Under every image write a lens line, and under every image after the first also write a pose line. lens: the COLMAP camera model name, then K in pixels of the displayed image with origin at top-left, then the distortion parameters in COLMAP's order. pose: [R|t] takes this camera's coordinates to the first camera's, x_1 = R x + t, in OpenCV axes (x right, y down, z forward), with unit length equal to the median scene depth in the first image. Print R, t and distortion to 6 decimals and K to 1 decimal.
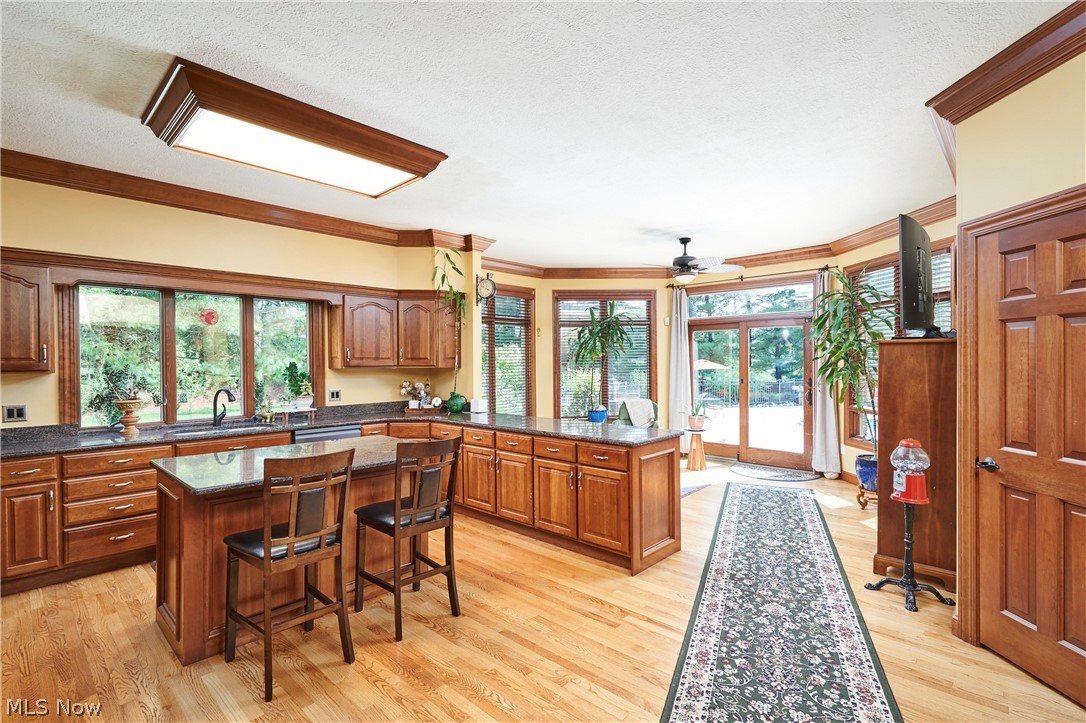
lens RADIAL K [[503.6, 0, 532.0], [0, 503.6, 363.8], [0, 0, 1]] dist [-0.004543, 0.001889]
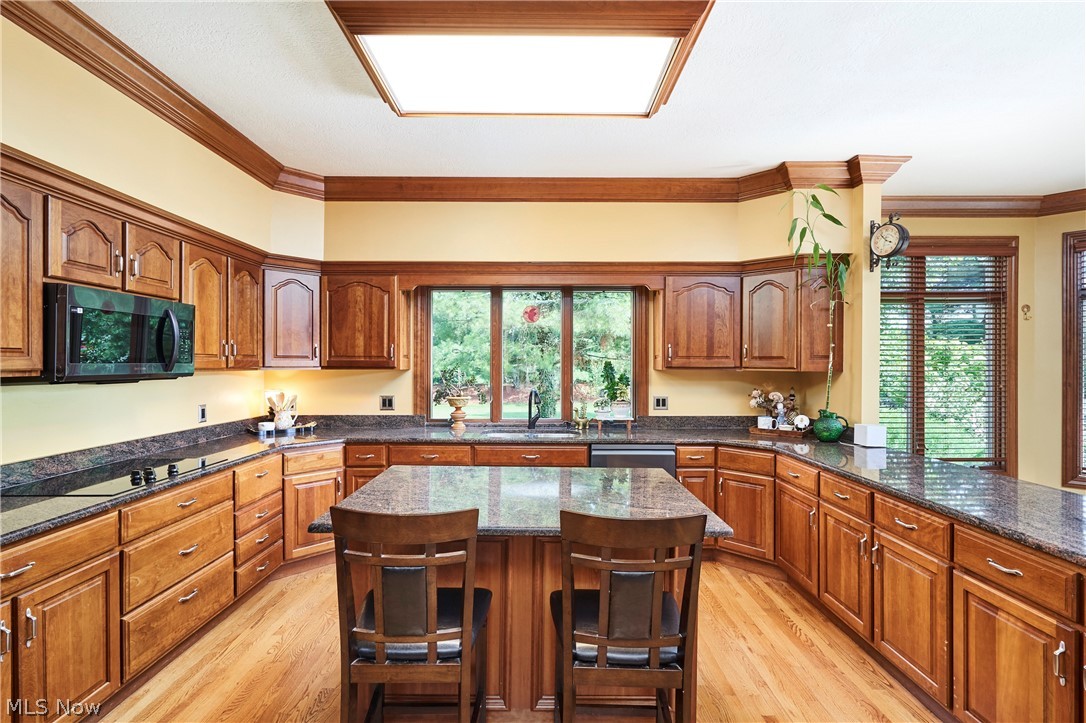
lens RADIAL K [[503.6, 0, 541.4], [0, 503.6, 363.5], [0, 0, 1]] dist [-0.004543, 0.001889]
pose [[0.700189, 0.009187, -0.713898, 0.050950], [-0.010337, 0.999943, 0.002730, -0.000753], [0.713882, 0.005468, 0.700244, 0.303098]]
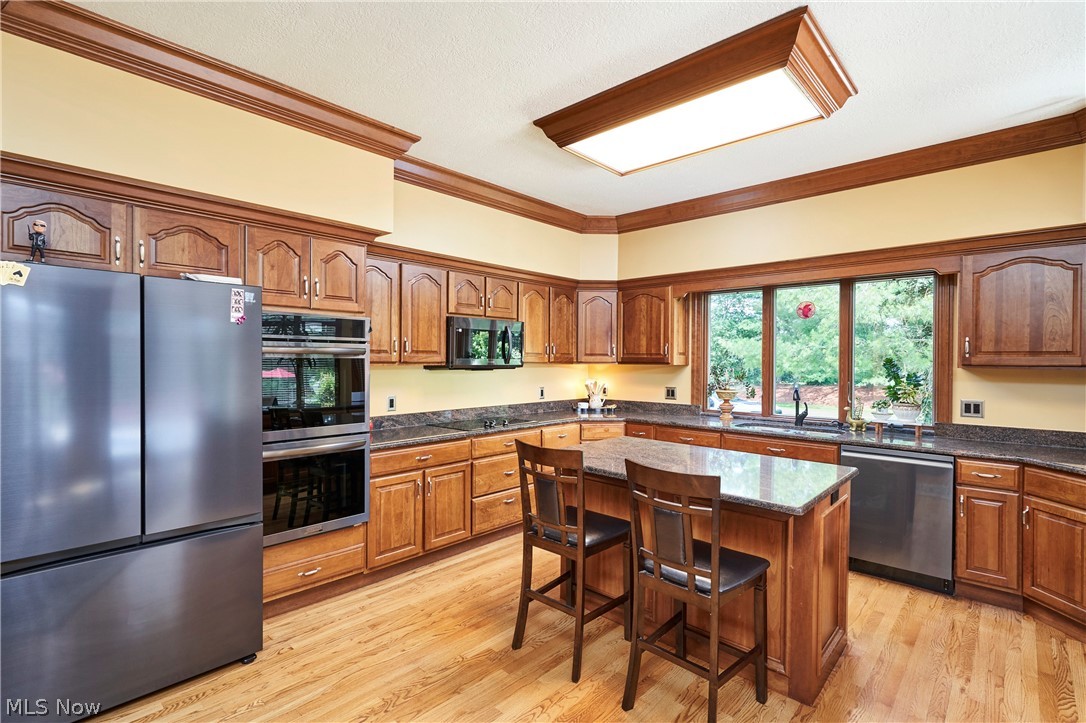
lens RADIAL K [[503.6, 0, 536.4], [0, 503.6, 360.3], [0, 0, 1]] dist [-0.004543, 0.001889]
pose [[0.021864, 0.009912, -0.999712, 0.259304], [-0.009763, 0.999905, 0.009701, -0.001948], [0.999713, 0.009548, 0.021959, 0.420706]]
